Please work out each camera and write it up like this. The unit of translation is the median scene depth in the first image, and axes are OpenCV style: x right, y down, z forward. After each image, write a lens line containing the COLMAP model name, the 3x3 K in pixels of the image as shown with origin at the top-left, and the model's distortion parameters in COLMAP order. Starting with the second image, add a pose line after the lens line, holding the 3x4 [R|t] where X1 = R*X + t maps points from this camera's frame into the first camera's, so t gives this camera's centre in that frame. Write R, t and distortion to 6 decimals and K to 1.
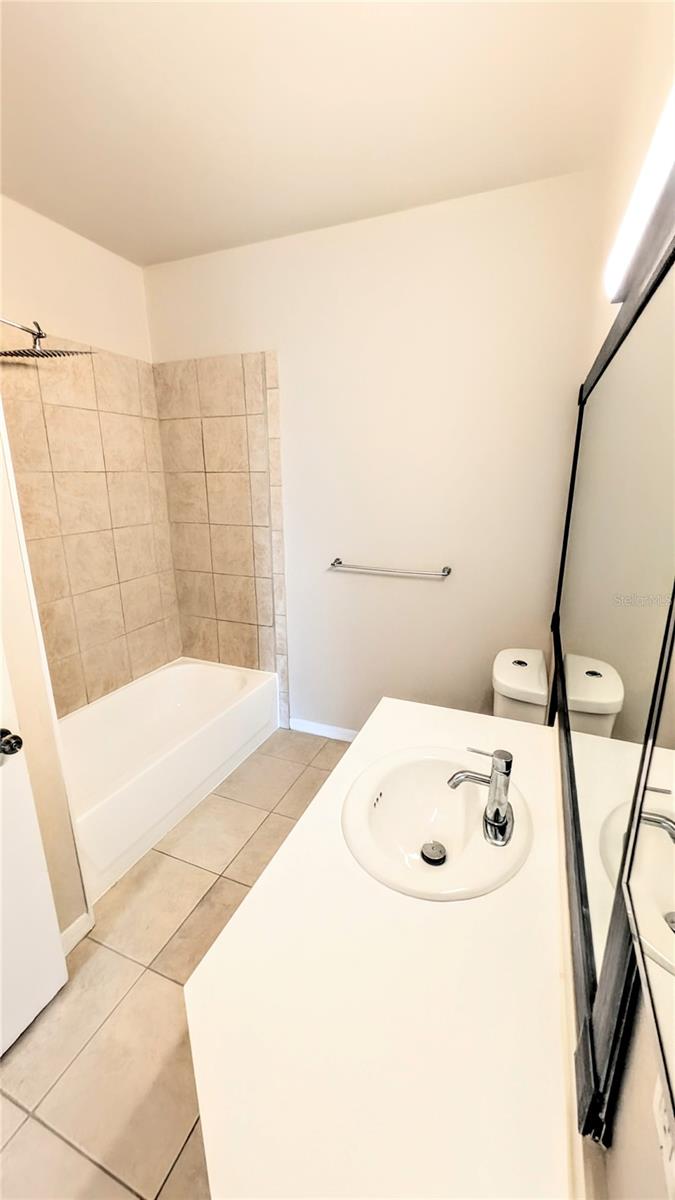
lens RADIAL K [[467.5, 0, 338.8], [0, 467.5, 599.1], [0, 0, 1]] dist [-0.006260, 0.000325]
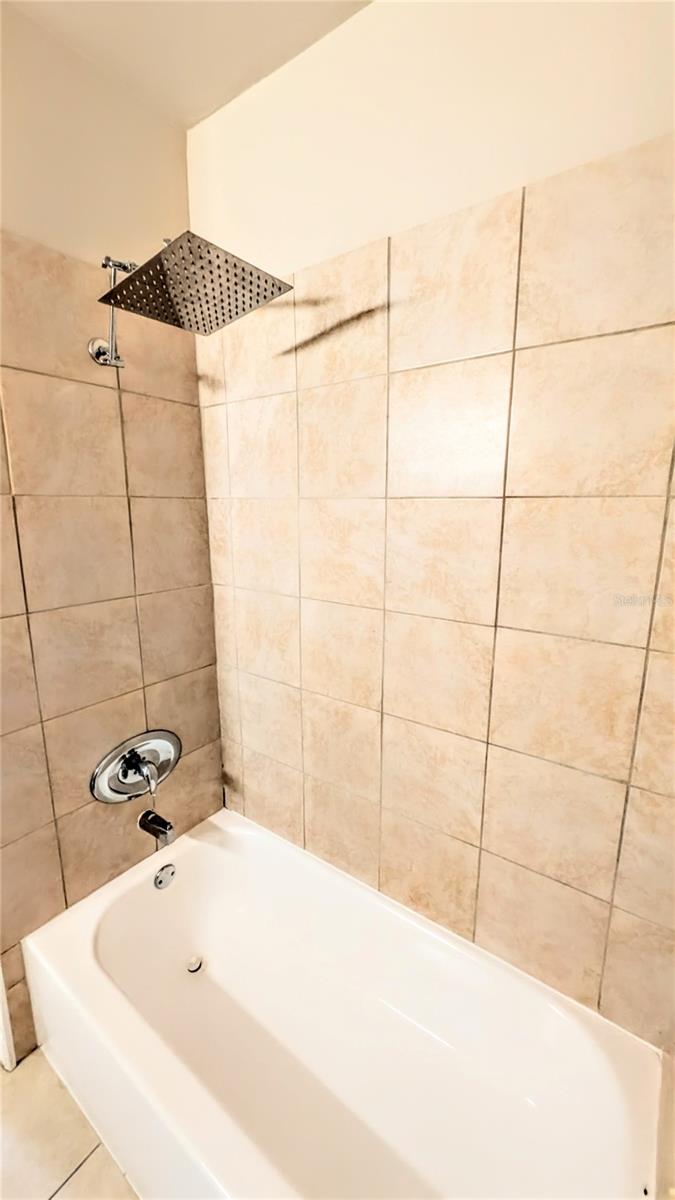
lens RADIAL K [[467.5, 0, 337.9], [0, 467.5, 599.1], [0, 0, 1]] dist [-0.006260, 0.000325]
pose [[-0.225582, 0.200546, -0.953359, -0.045323], [-0.253907, 0.932661, 0.256270, -0.268543], [0.940555, 0.299874, -0.159472, 0.997323]]
